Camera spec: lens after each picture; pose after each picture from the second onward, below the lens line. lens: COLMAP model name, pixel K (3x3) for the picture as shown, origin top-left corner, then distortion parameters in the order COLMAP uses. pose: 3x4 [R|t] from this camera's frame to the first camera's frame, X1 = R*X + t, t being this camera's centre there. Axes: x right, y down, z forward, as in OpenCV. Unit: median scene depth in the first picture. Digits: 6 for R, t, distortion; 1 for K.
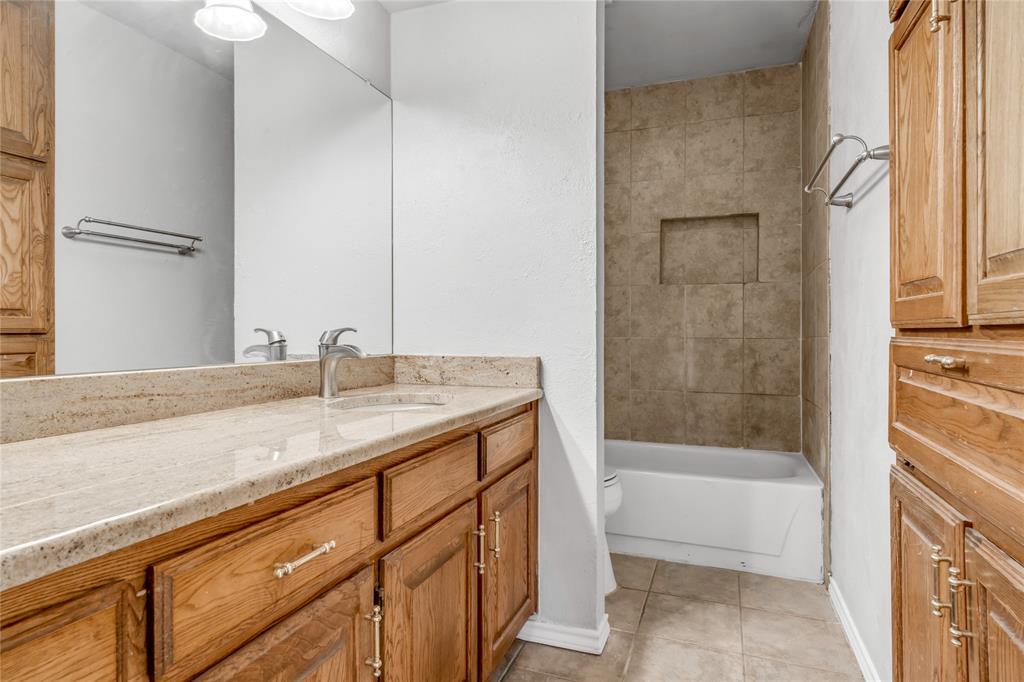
lens RADIAL K [[553.8, 0, 510.6], [0, 553.8, 337.3], [0, 0, 1]] dist [0.005259, 0.002290]
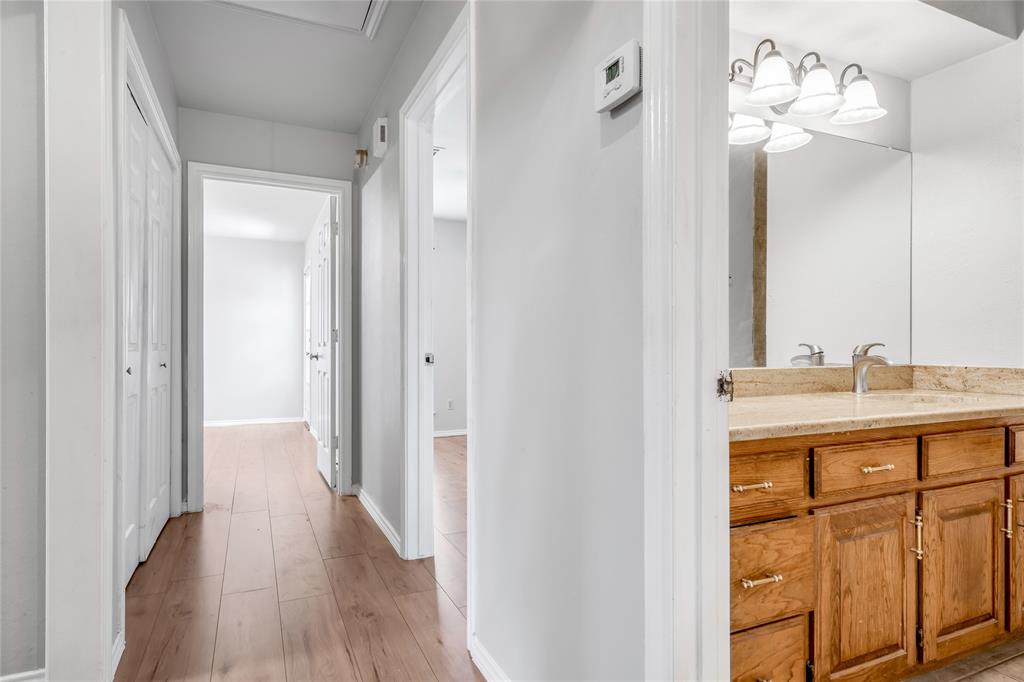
lens RADIAL K [[553.8, 0, 502.2], [0, 553.8, 350.0], [0, 0, 1]] dist [0.005259, 0.002290]
pose [[0.697334, 0.005294, -0.716727, 0.058394], [-0.005527, 0.999983, 0.002009, 0.002421], [0.716725, 0.002560, 0.697351, -0.823477]]
